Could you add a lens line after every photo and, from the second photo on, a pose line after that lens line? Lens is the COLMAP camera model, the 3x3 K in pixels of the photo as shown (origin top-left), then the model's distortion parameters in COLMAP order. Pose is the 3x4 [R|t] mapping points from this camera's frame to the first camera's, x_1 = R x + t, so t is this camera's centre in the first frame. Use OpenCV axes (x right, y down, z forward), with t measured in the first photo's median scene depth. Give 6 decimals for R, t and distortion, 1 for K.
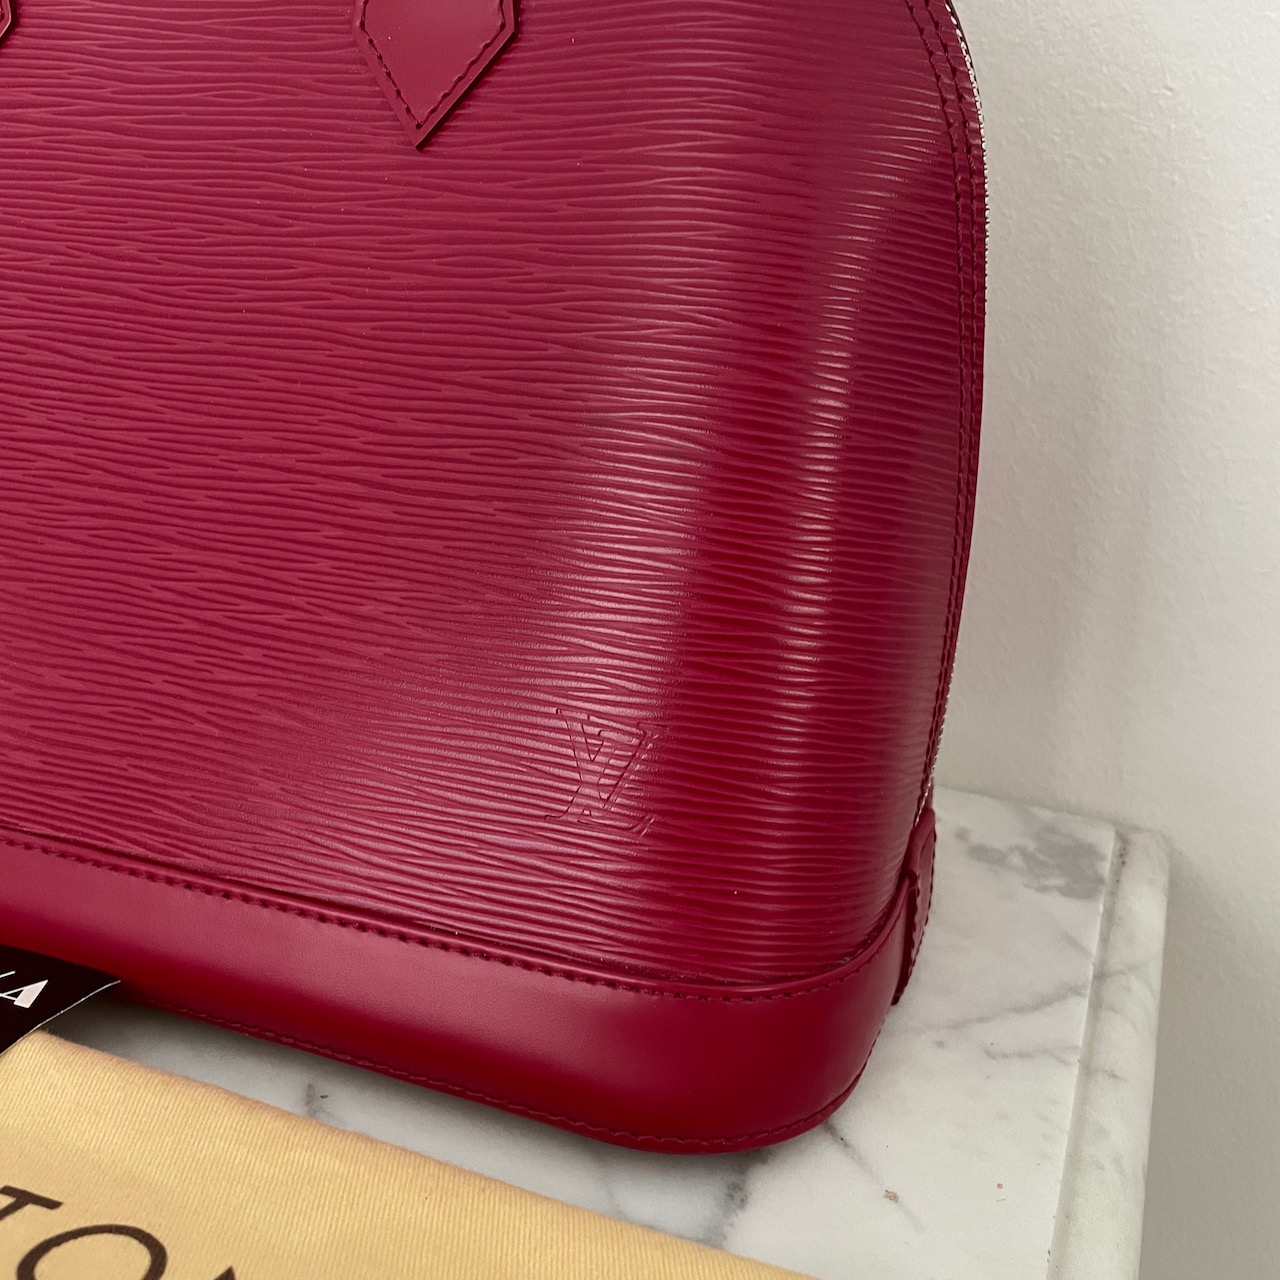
lens RADIAL K [[1320.0, 0, 640.0], [0, 1320.0, 640.0], [0, 0, 1]] dist [0.076073, -0.128306]
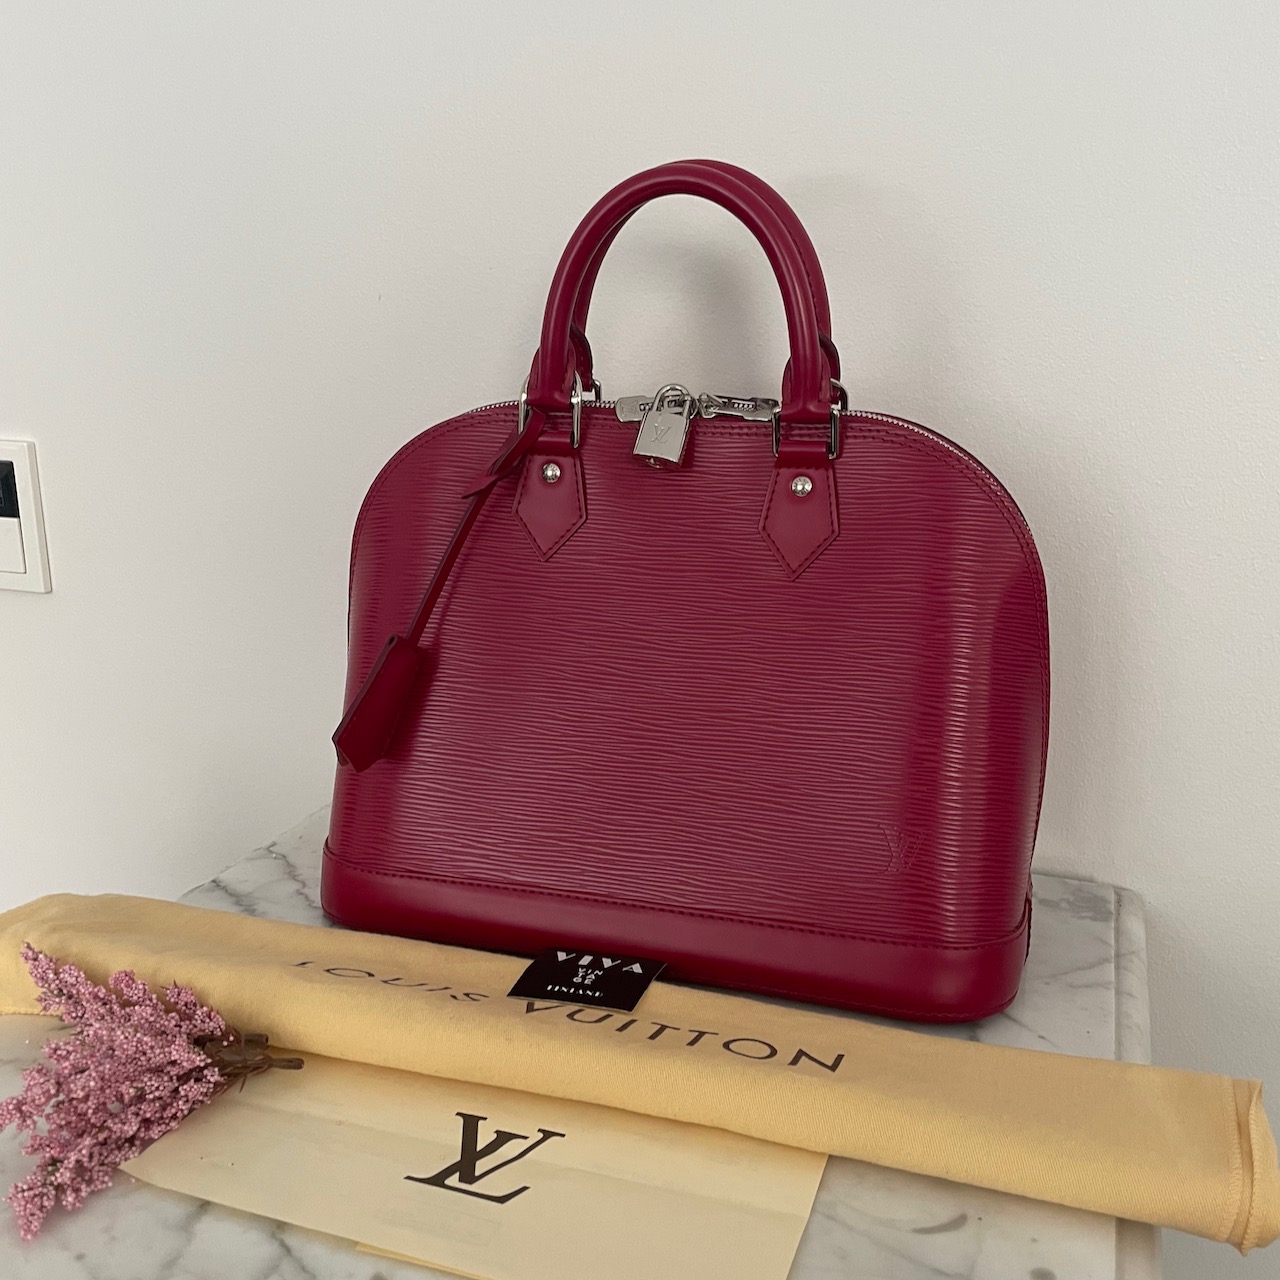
lens RADIAL K [[1299.2, 0, 630.7], [0, 1299.2, 636.4], [0, 0, 1]] dist [0.080440, -0.121239]
pose [[0.998604, -0.035901, 0.038740, -0.531733], [0.040481, 0.991360, -0.124765, -0.006184], [-0.033926, 0.126159, 0.991430, -1.186813]]
